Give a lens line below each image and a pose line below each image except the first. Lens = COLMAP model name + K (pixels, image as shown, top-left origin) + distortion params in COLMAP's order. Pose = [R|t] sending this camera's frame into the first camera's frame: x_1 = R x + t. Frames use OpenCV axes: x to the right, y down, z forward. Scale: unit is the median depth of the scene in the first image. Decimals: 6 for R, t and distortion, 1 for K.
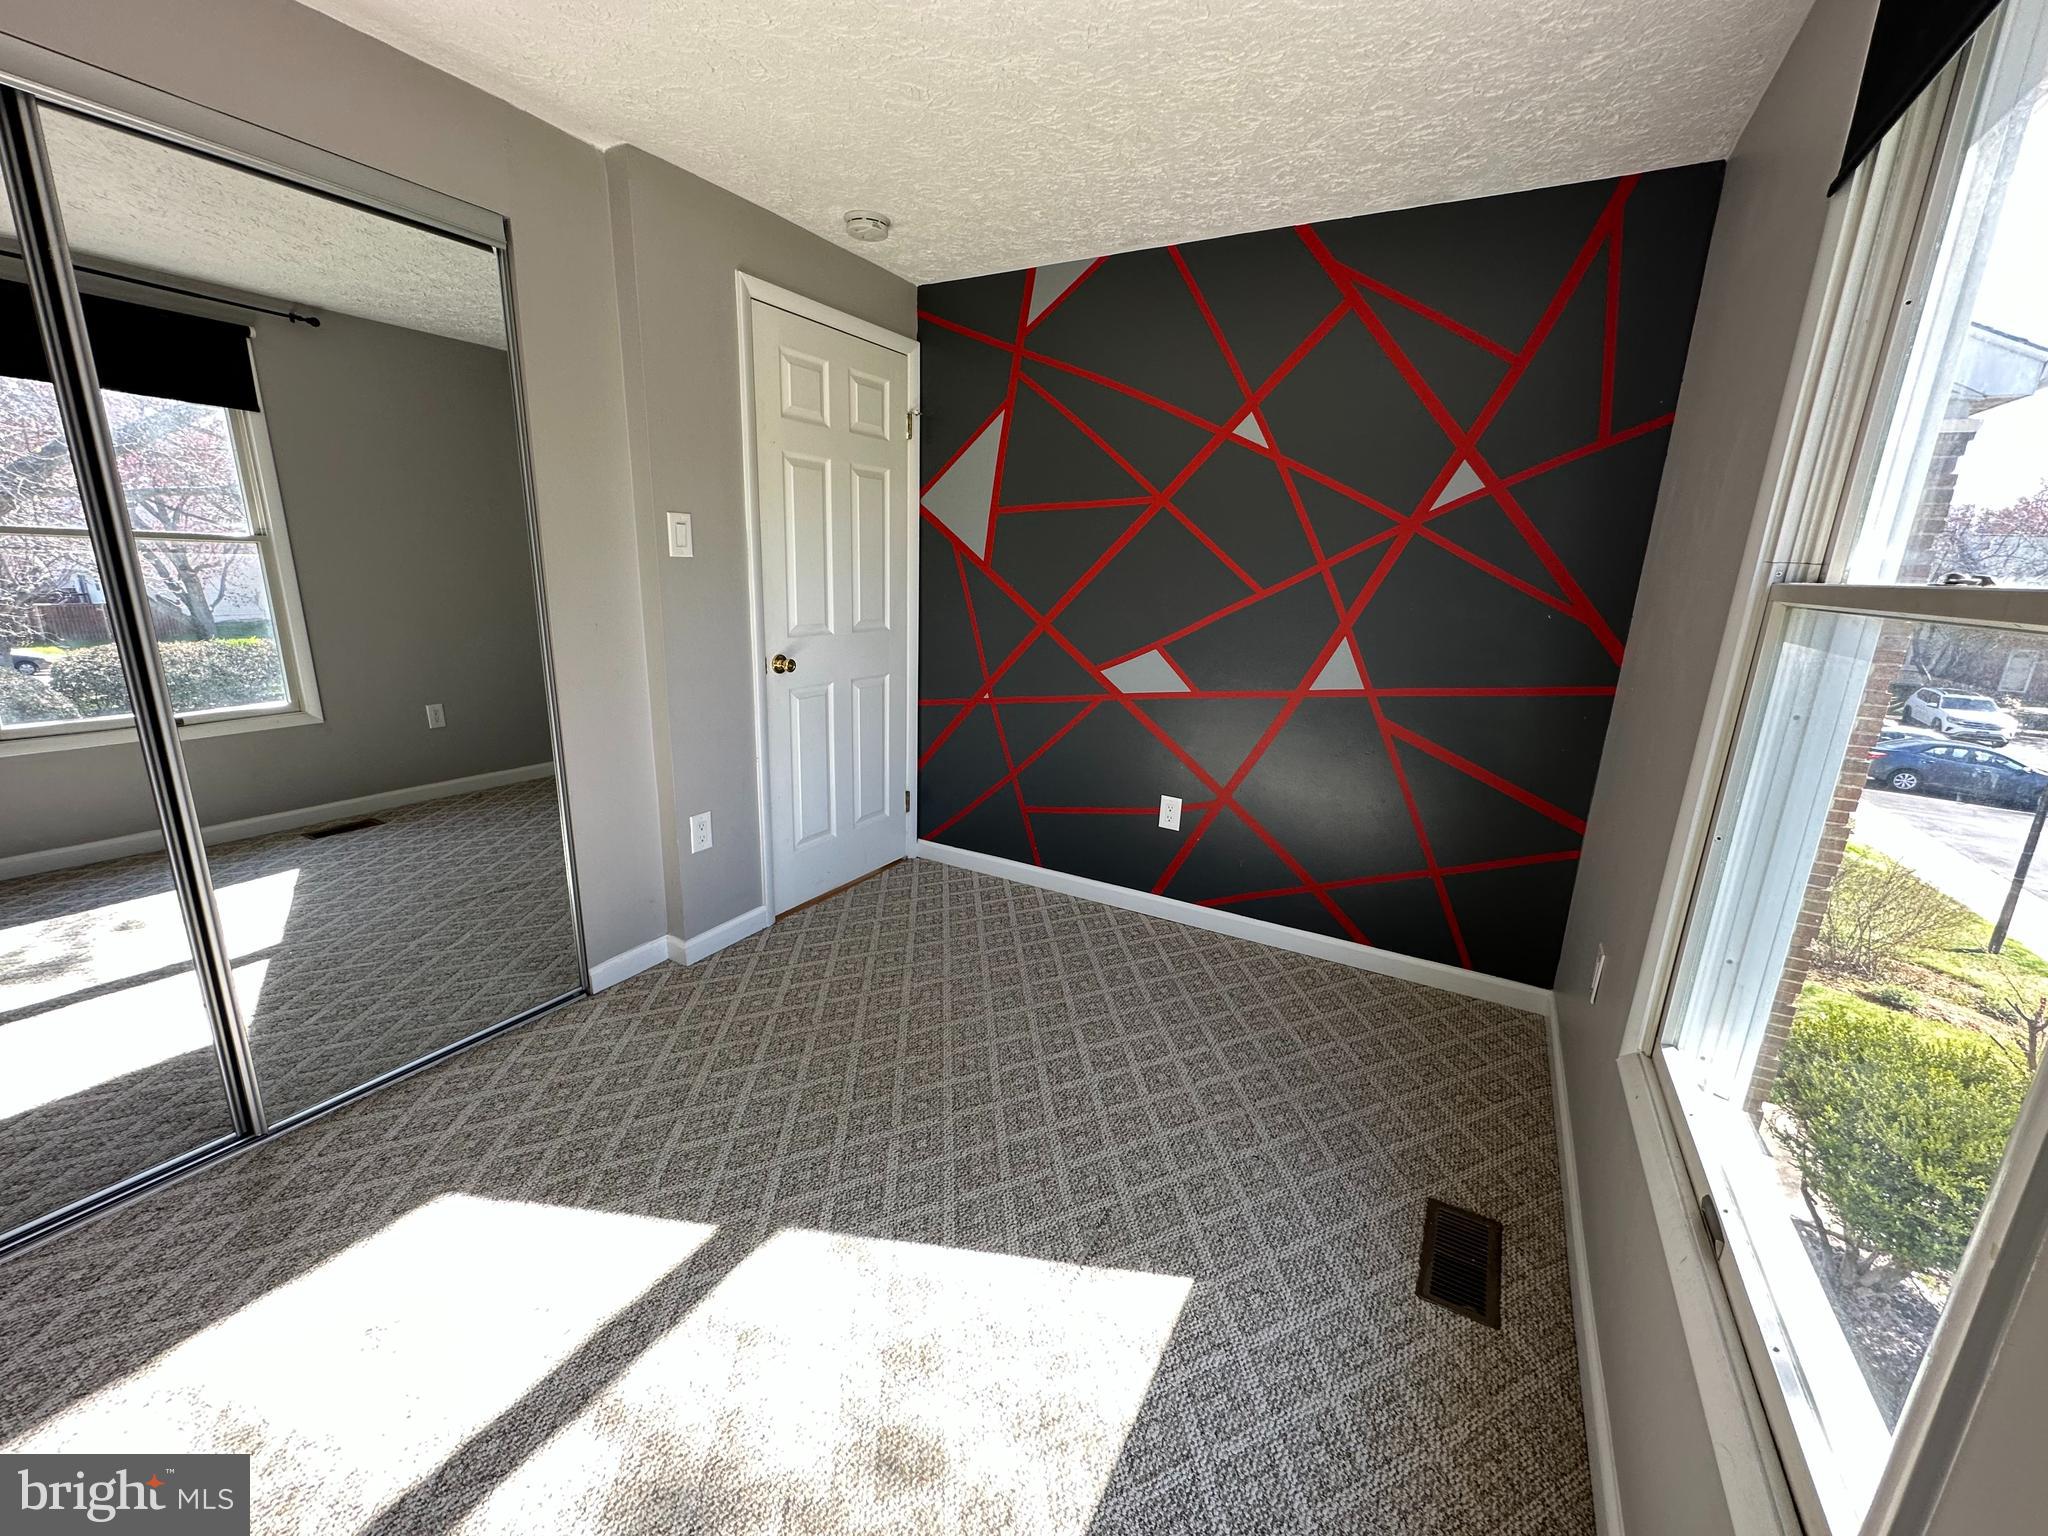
lens RADIAL K [[814.4, 0, 1025.9], [0, 814.4, 764.5], [0, 0, 1]] dist [-0.001041, 0.000105]
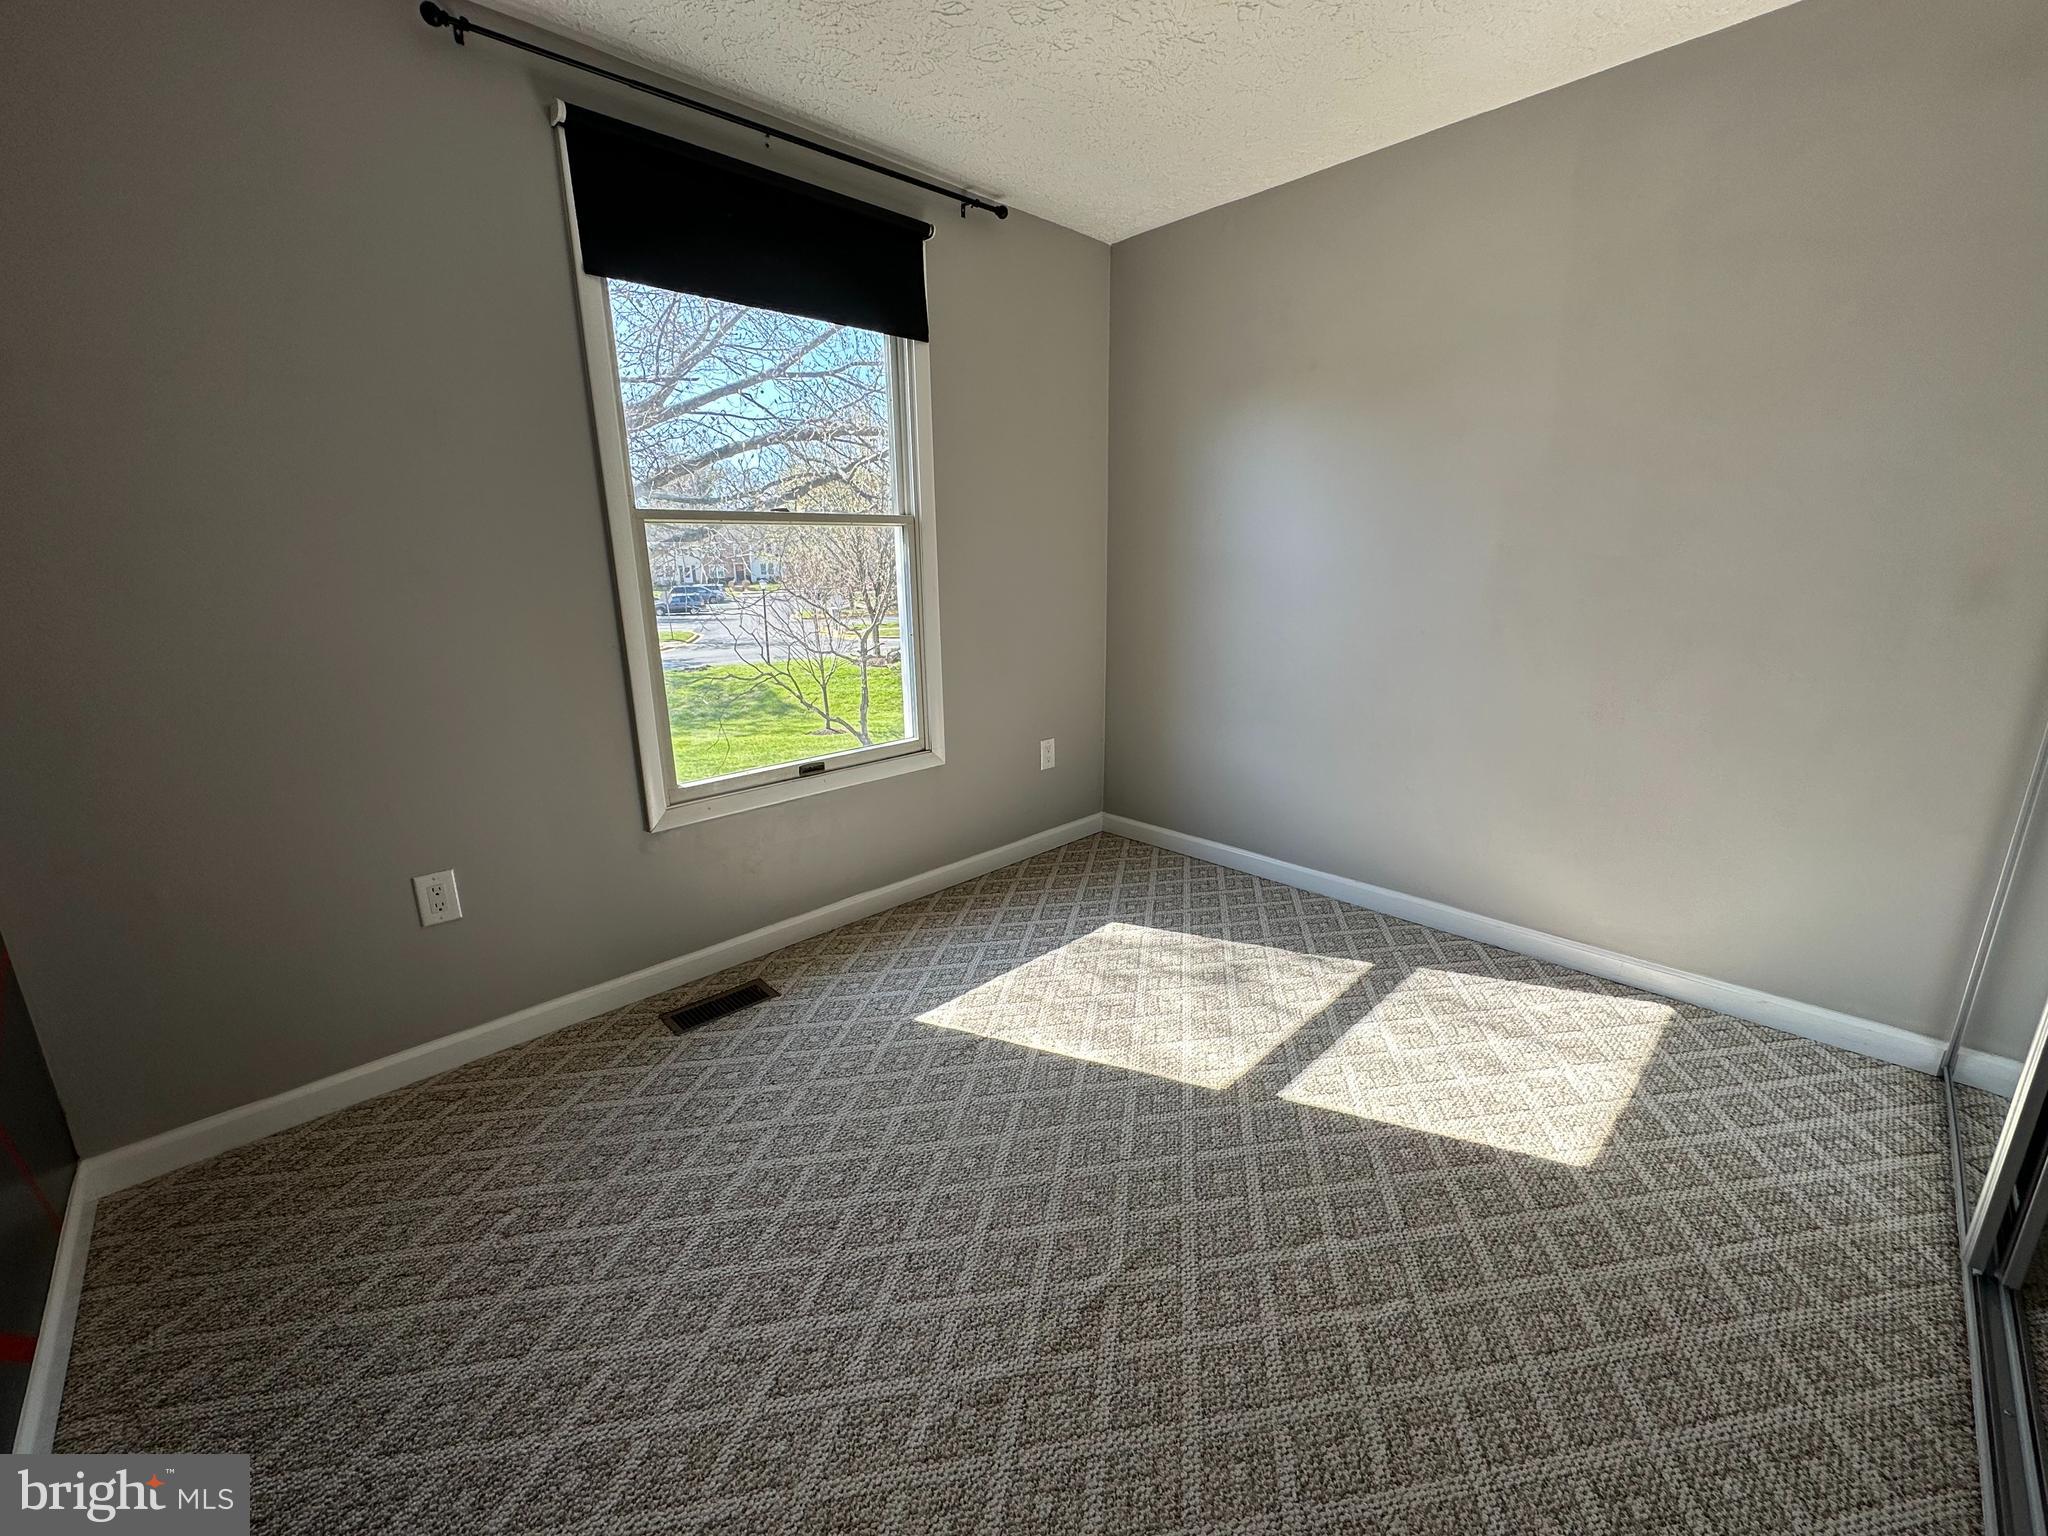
lens RADIAL K [[814.4, 0, 1025.9], [0, 814.4, 764.5], [0, 0, 1]] dist [-0.001041, 0.000105]
pose [[-0.959773, -0.092866, 0.264974, -0.202992], [0.047870, 0.875782, 0.480328, -0.271990], [-0.276666, 0.473690, -0.836106, 1.258484]]
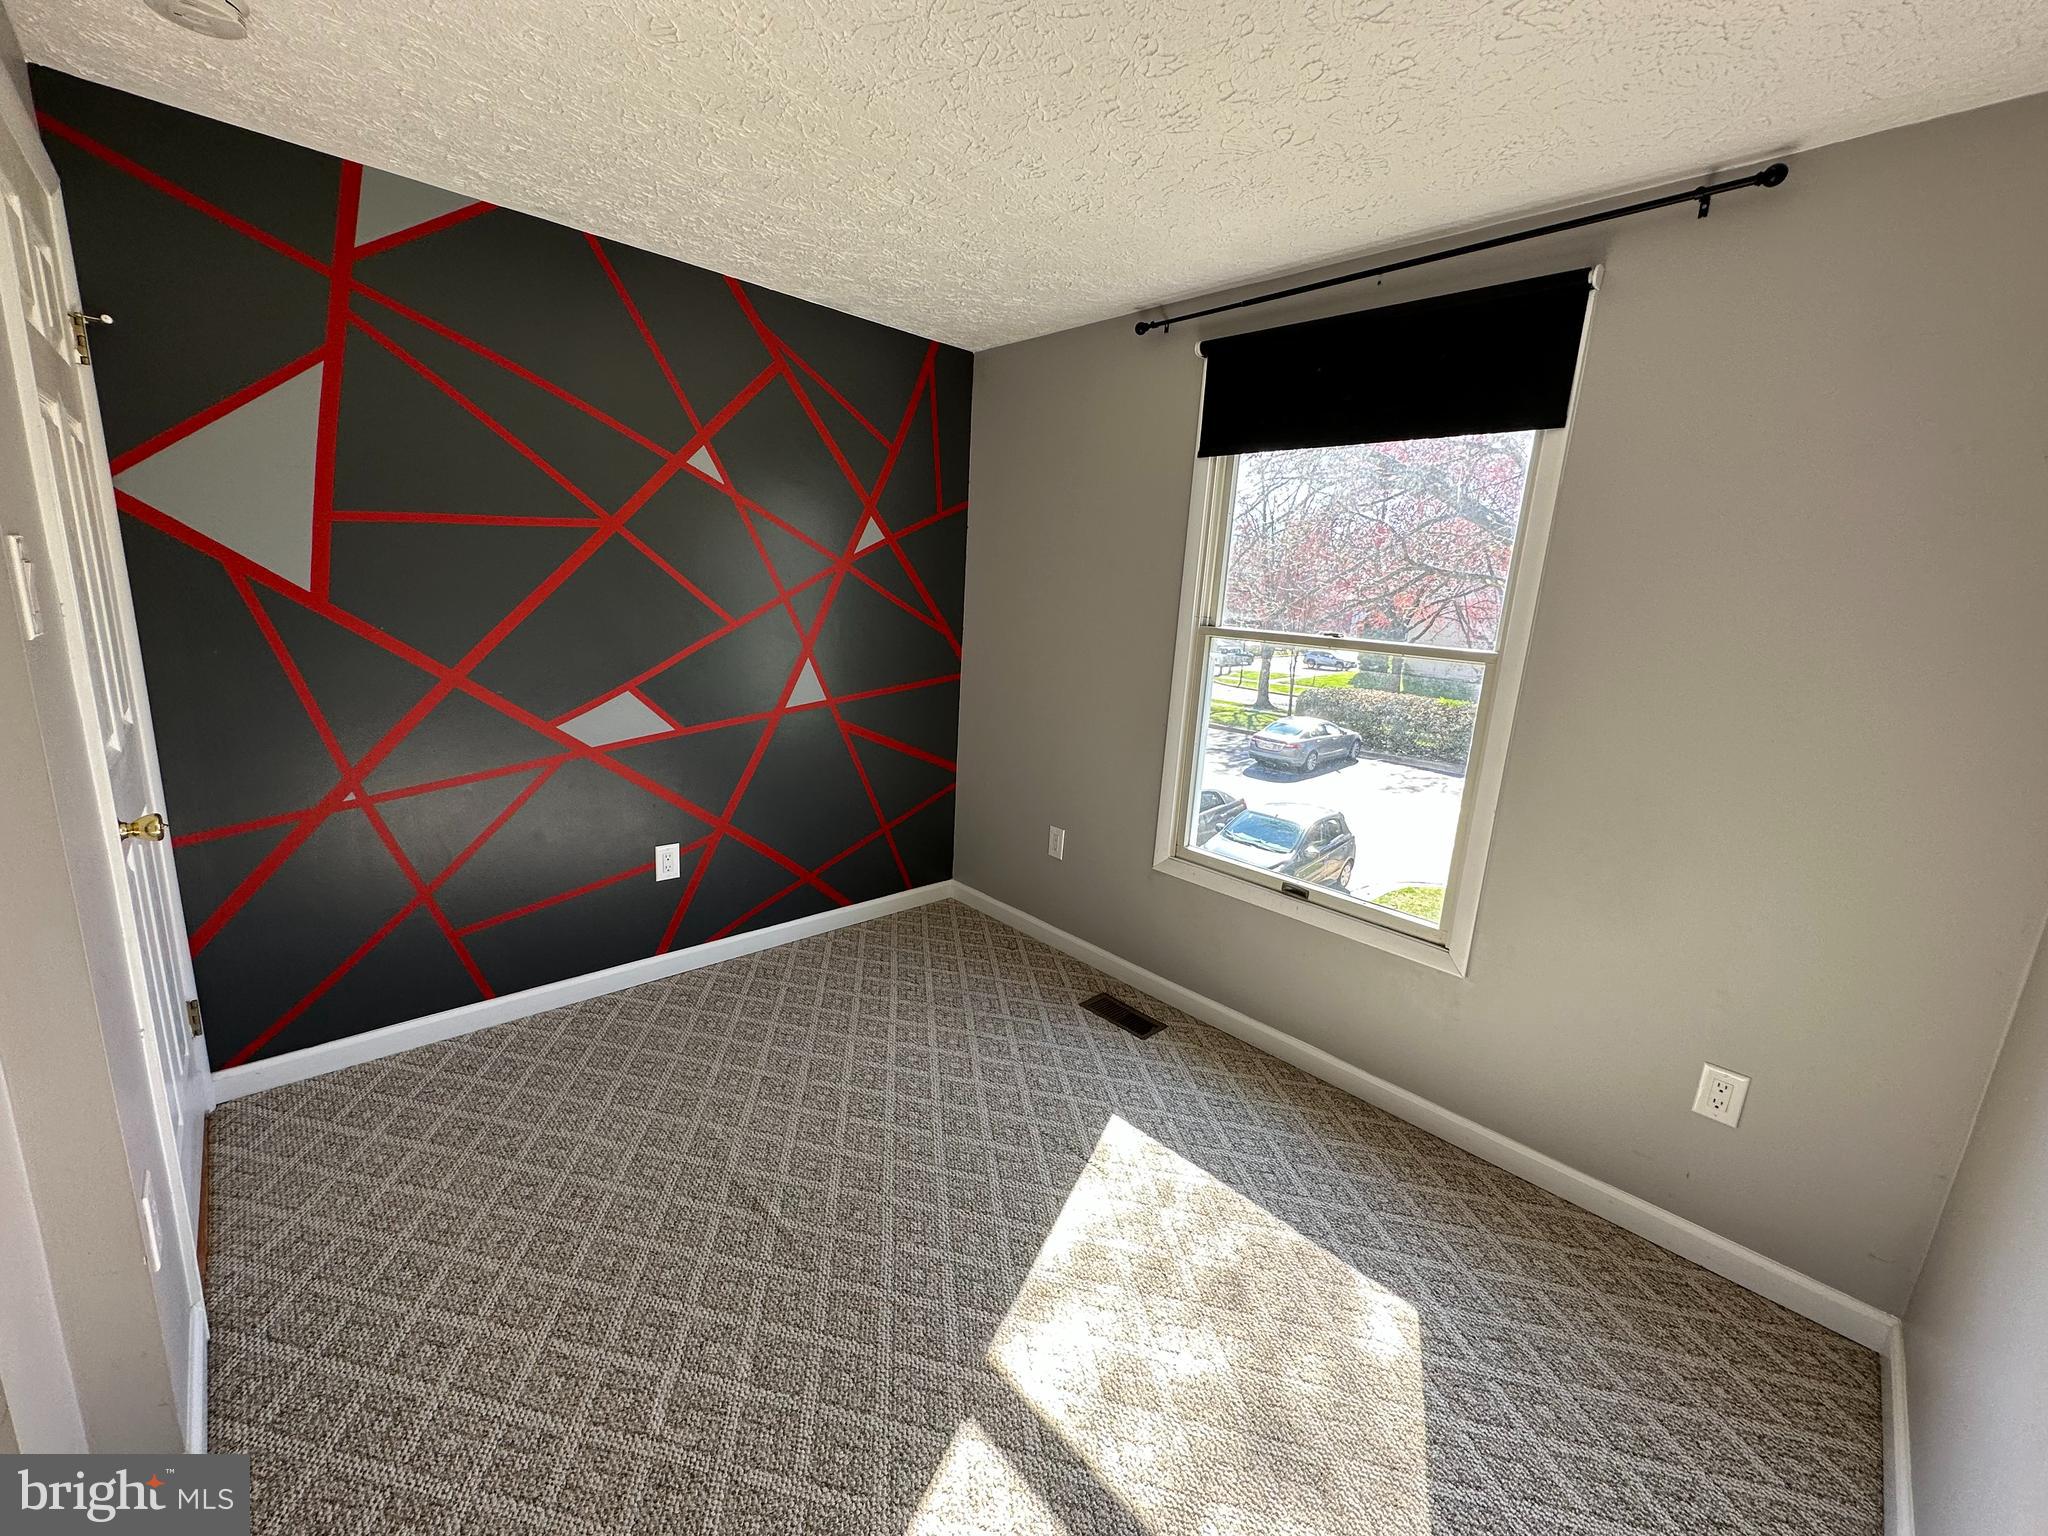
lens RADIAL K [[814.4, 0, 1025.9], [0, 814.4, 764.5], [0, 0, 1]] dist [-0.001041, 0.000105]
pose [[0.289170, -0.225752, 0.930278, -0.697713], [0.189840, 0.966018, 0.175415, -0.171298], [-0.938265, 0.125880, 0.322200, 0.394392]]
